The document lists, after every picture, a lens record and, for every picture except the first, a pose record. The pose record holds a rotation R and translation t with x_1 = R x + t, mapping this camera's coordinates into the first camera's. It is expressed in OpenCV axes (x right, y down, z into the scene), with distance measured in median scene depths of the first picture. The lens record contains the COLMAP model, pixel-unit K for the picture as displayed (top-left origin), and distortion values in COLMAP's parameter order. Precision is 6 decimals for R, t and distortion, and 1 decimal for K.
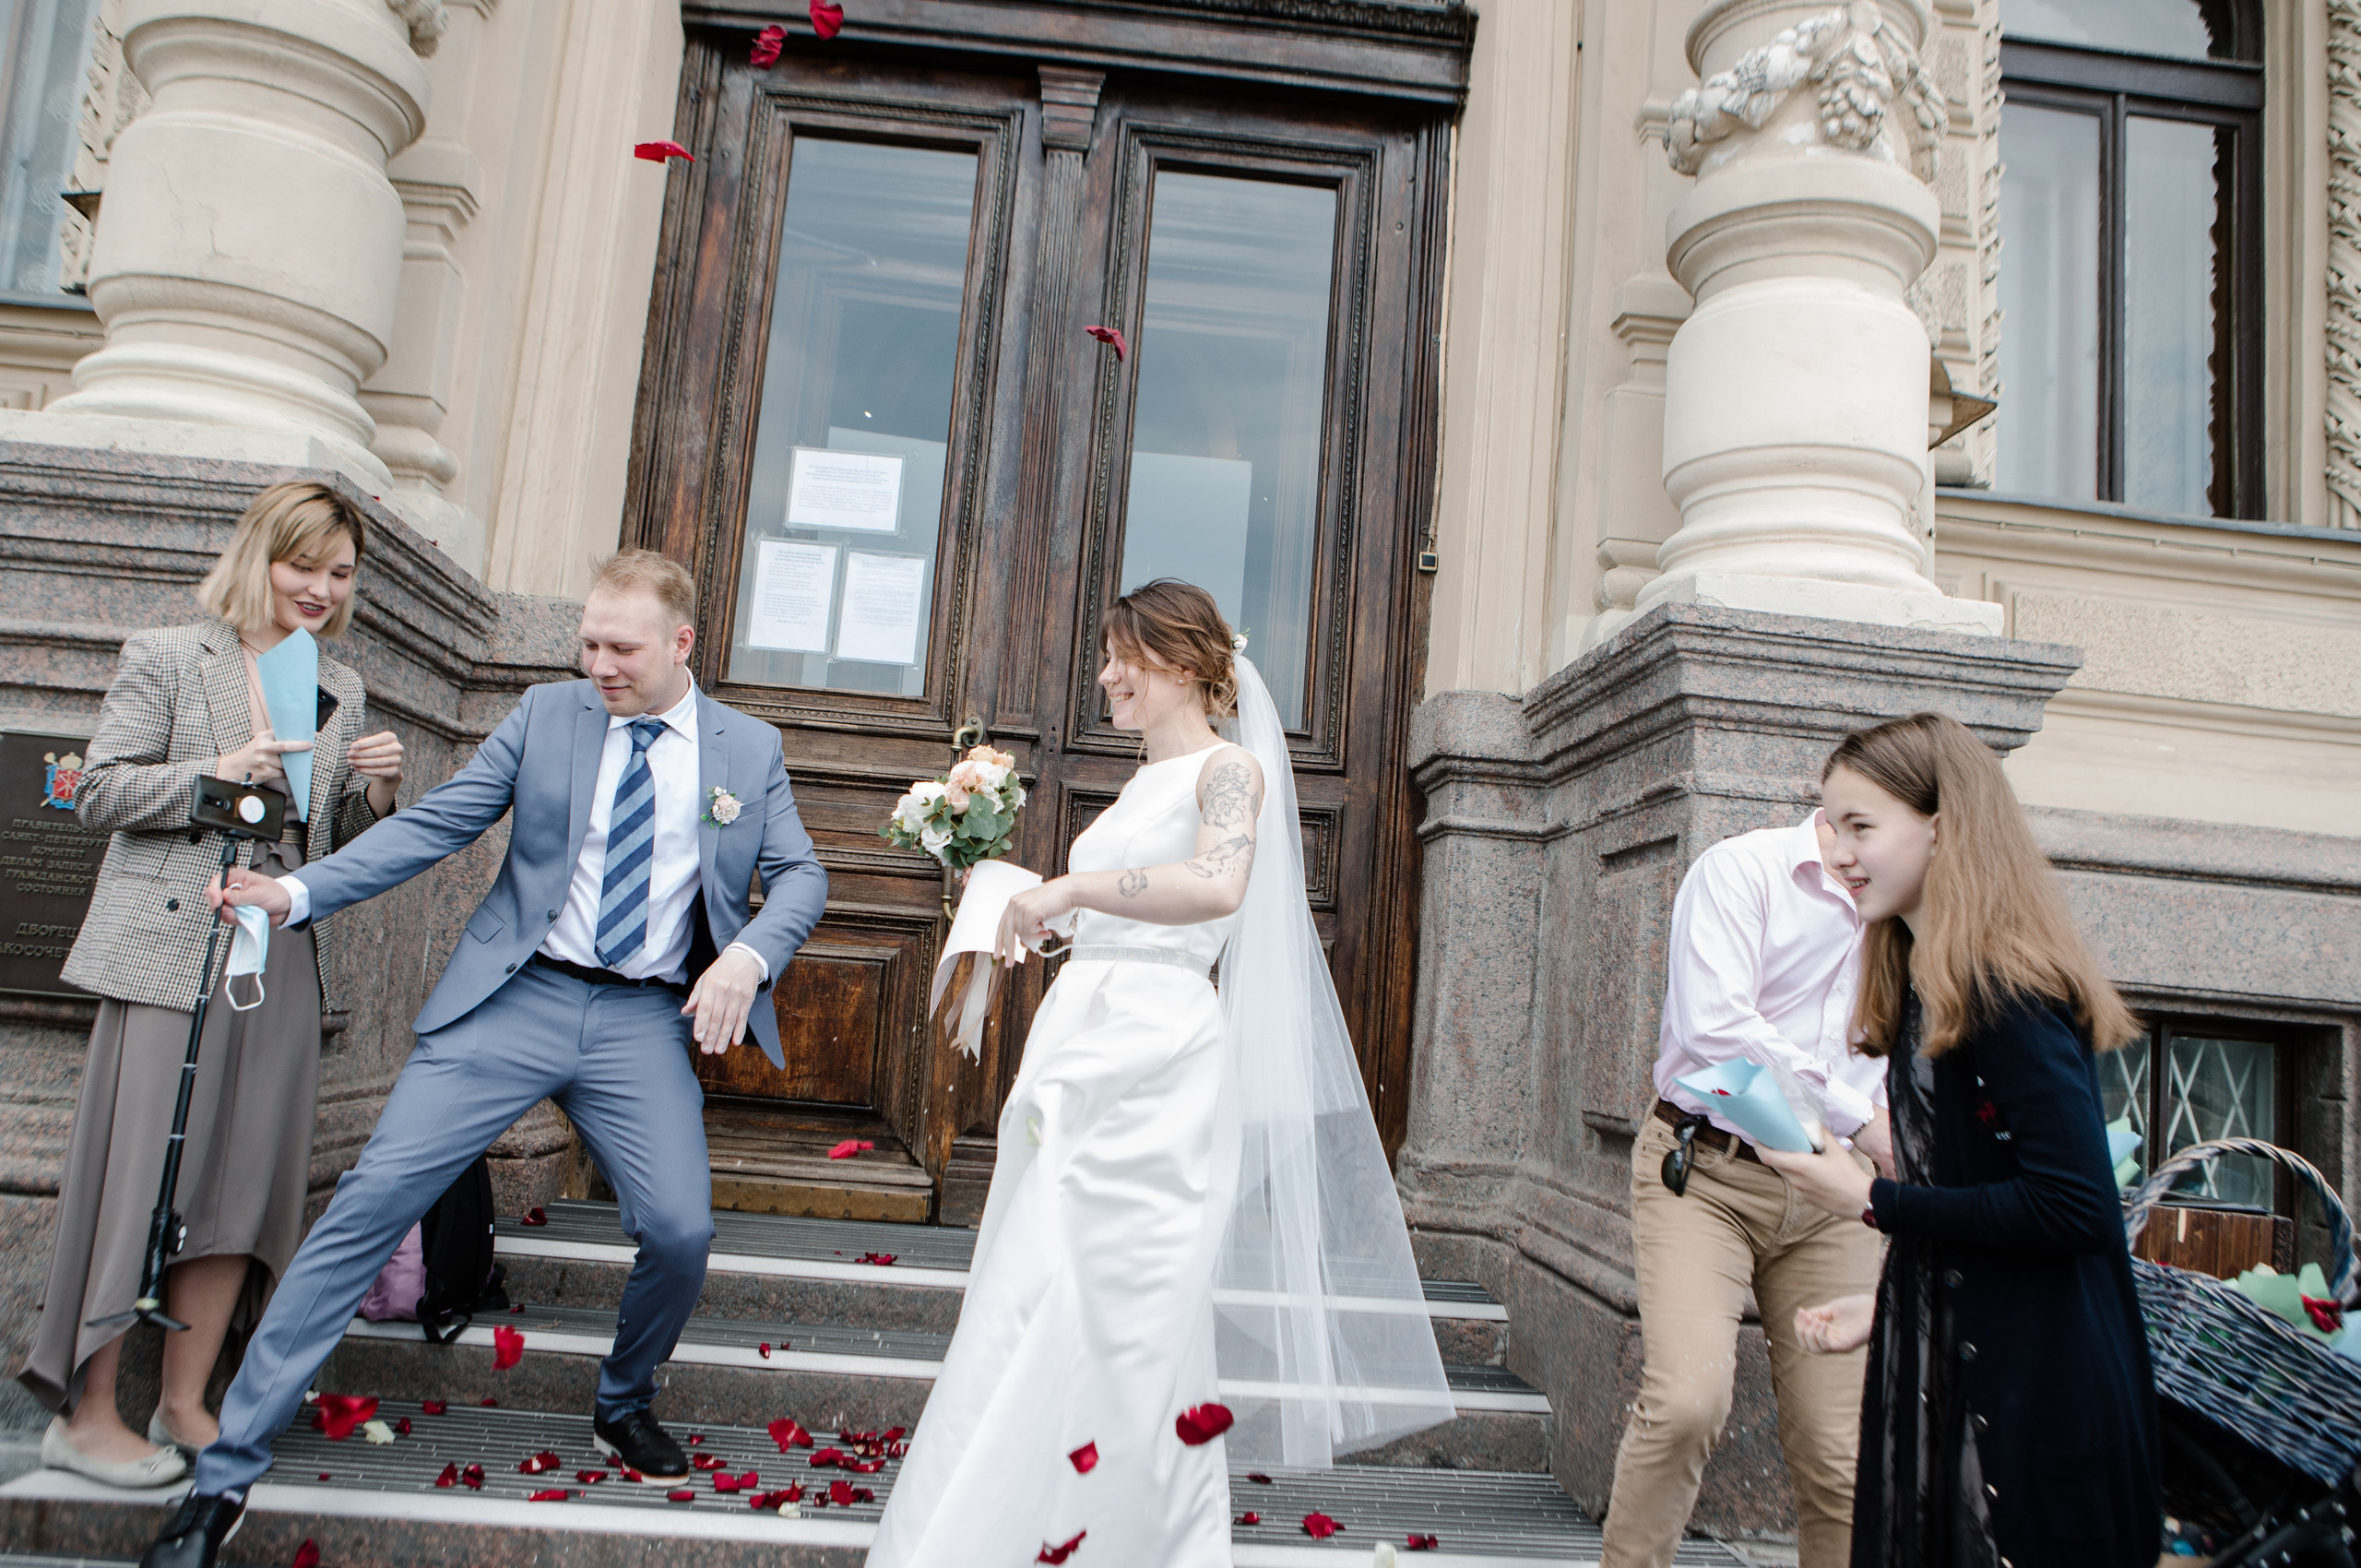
lens RADIAL K [[1778.3, 0, 1186.2], [0, 1778.3, 786.5], [0, 0, 1]] dist [-0.106894, 0.091676]
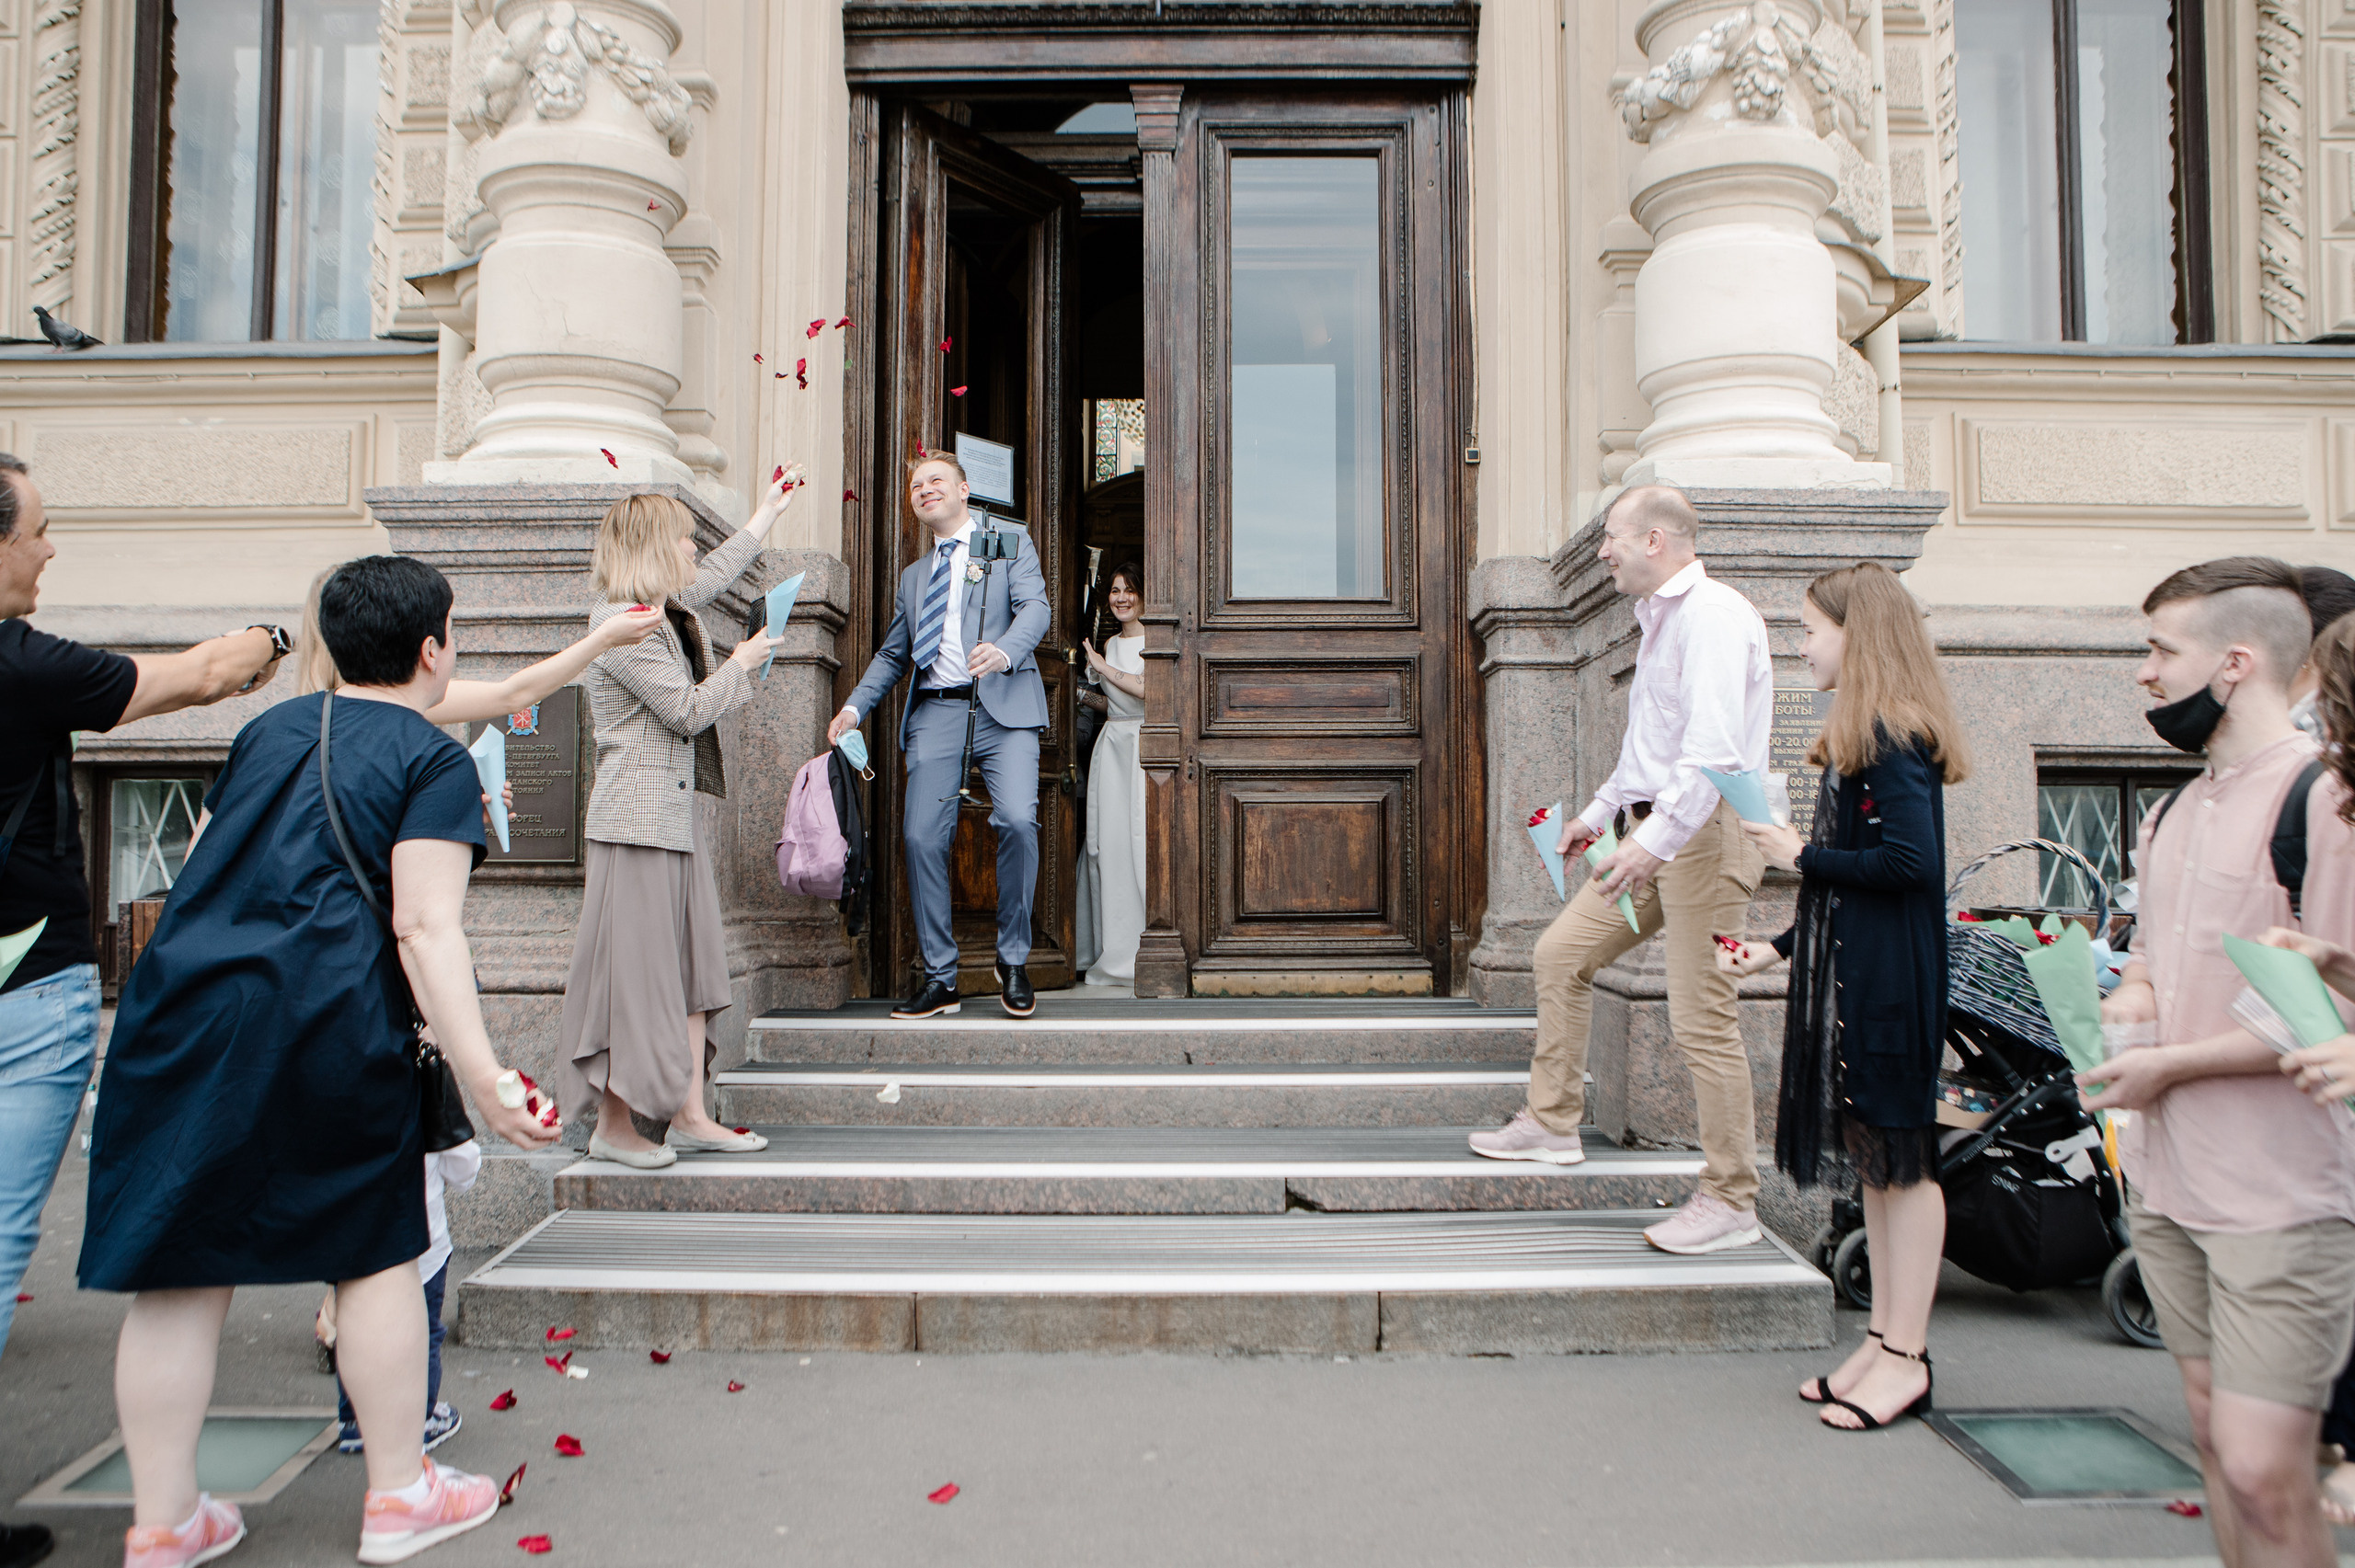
lens RADIAL K [[1773.4, 0, 1183.2], [0, 1773.4, 786.5], [0, 0, 1]] dist [-0.106894, 0.091676]
pose [[0.993533, -0.080657, -0.079919, 0.013398], [0.086607, 0.993489, 0.074014, -0.003266], [0.073429, -0.080457, 0.994050, -0.290818]]
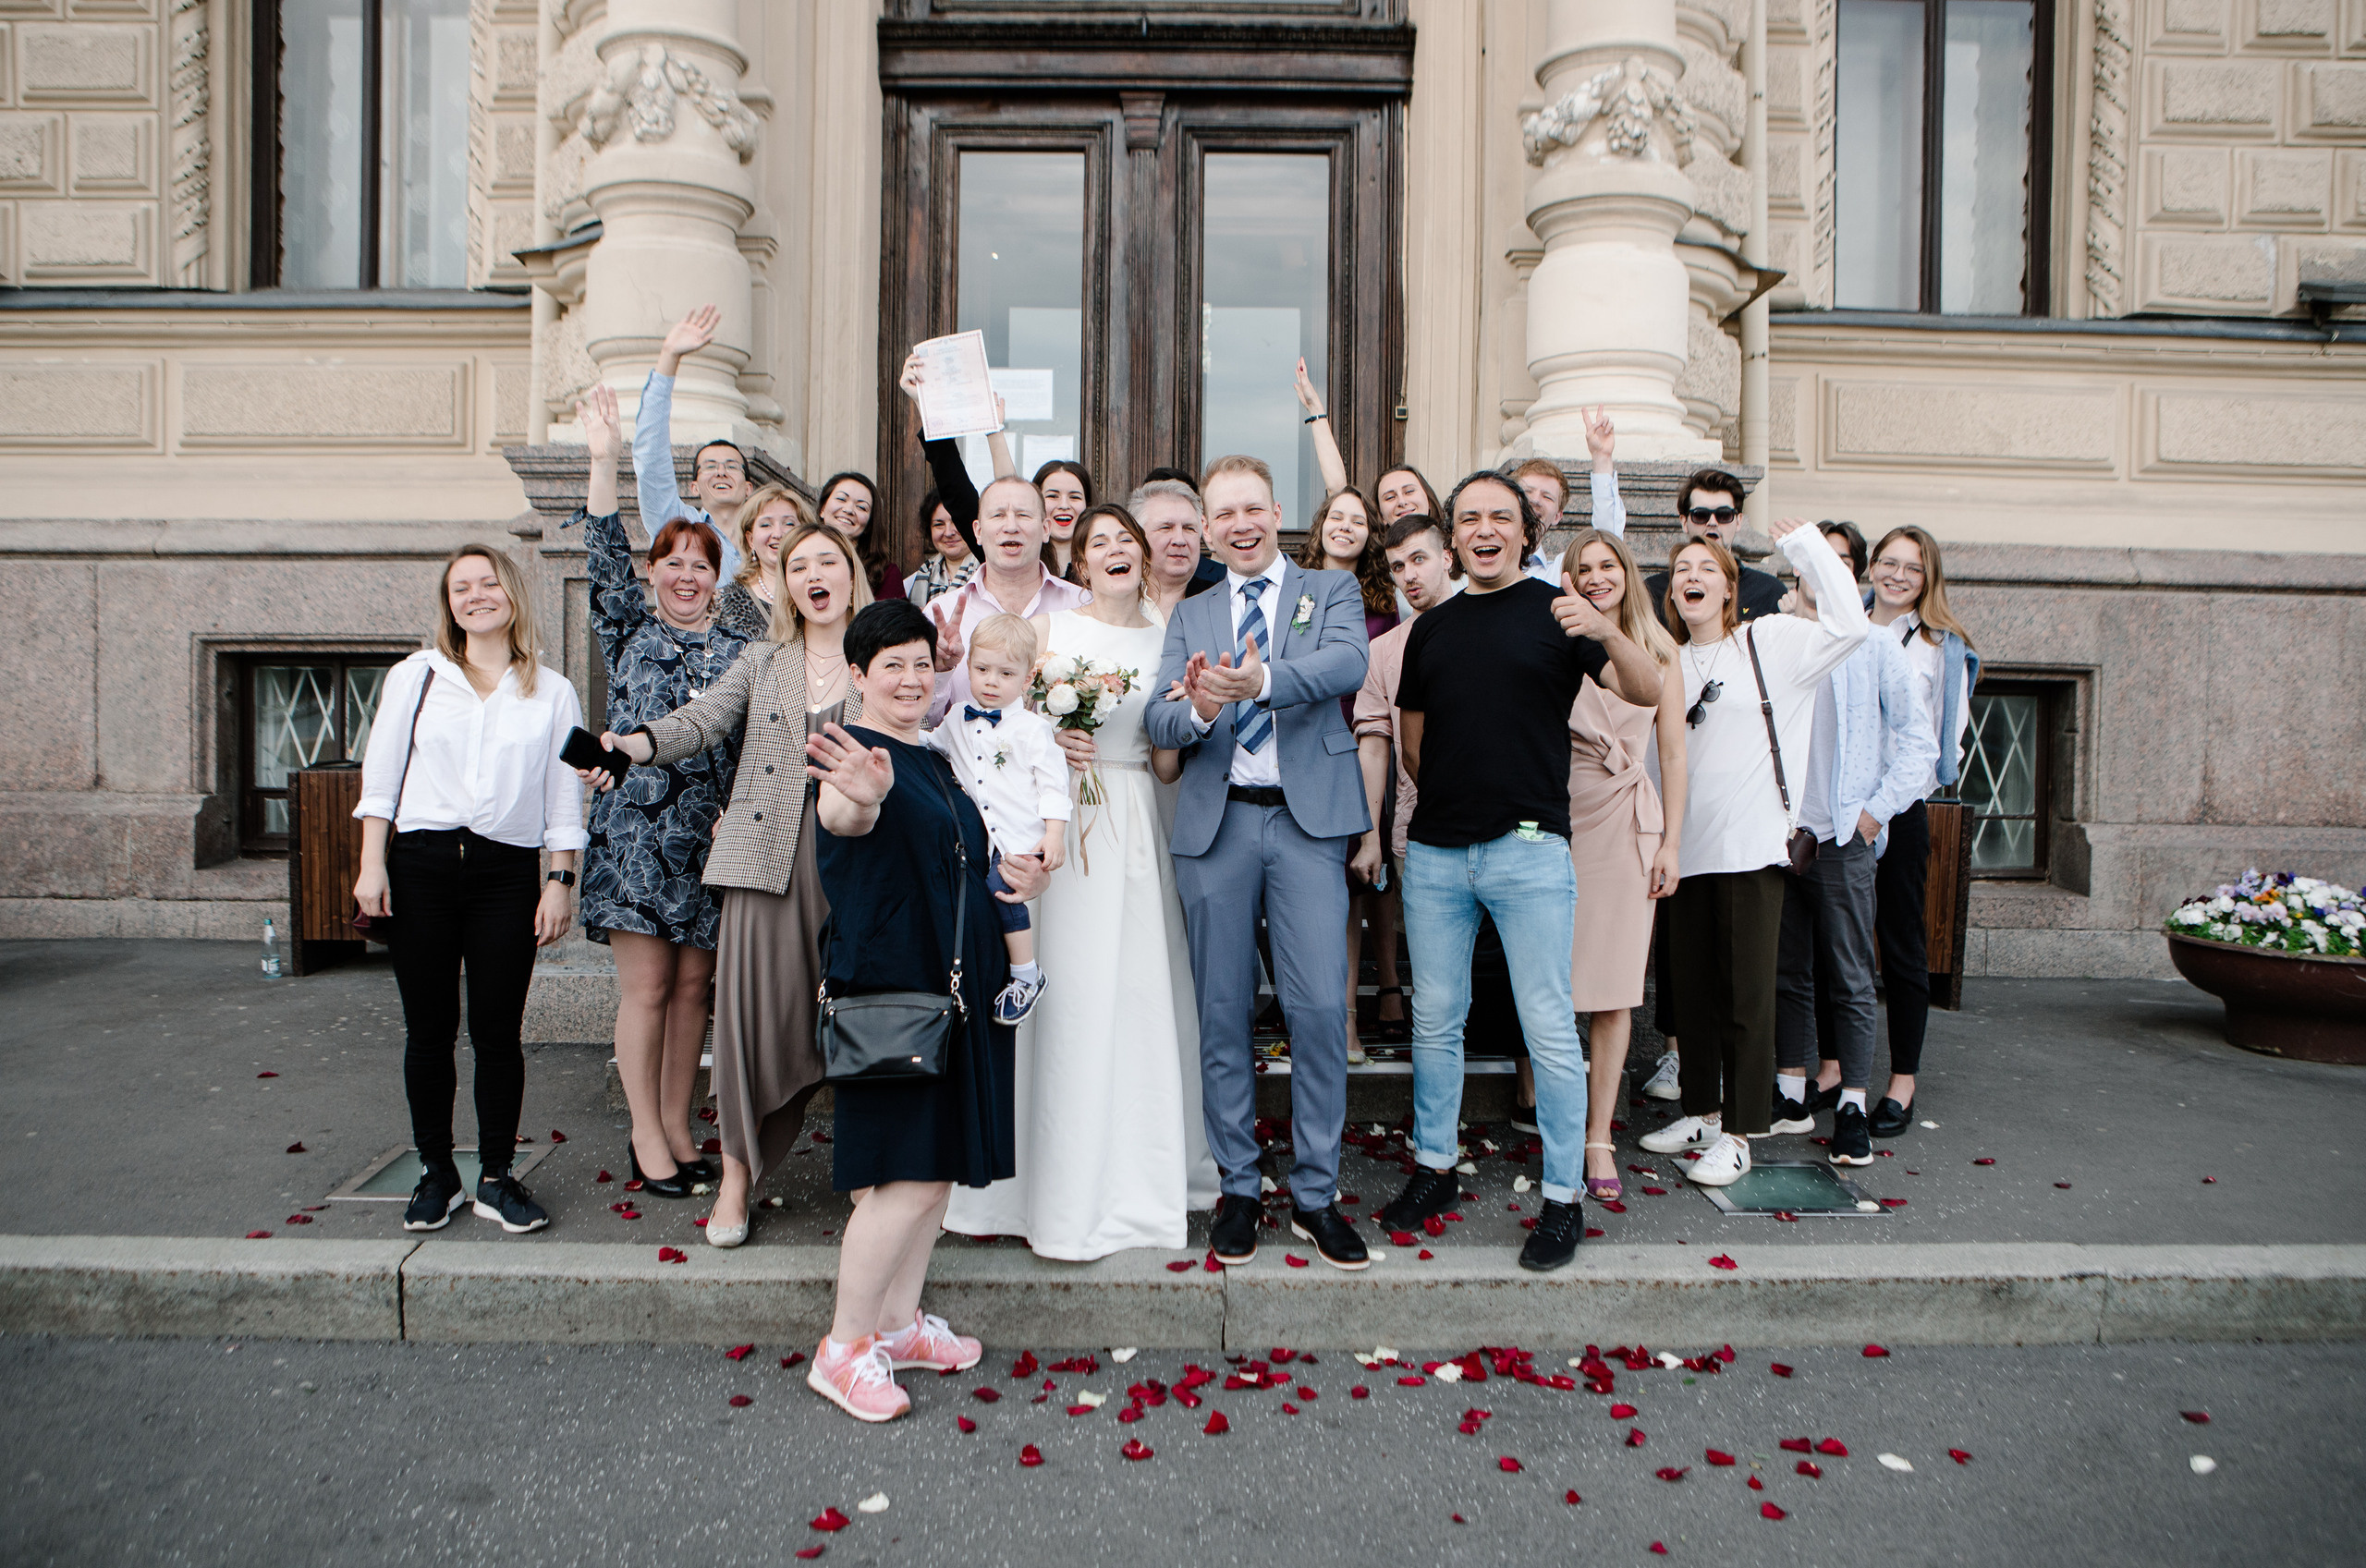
lens RADIAL K [[1724.7, 0, 1188.6], [0, 1724.7, 784.6], [0, 0, 1]] dist [-0.108914, 0.098667]
pose [[0.995041, -0.062544, -0.077346, 0.050079], [0.073495, 0.986256, 0.147976, -0.044354], [0.067028, -0.152927, 0.985962, -0.525922]]
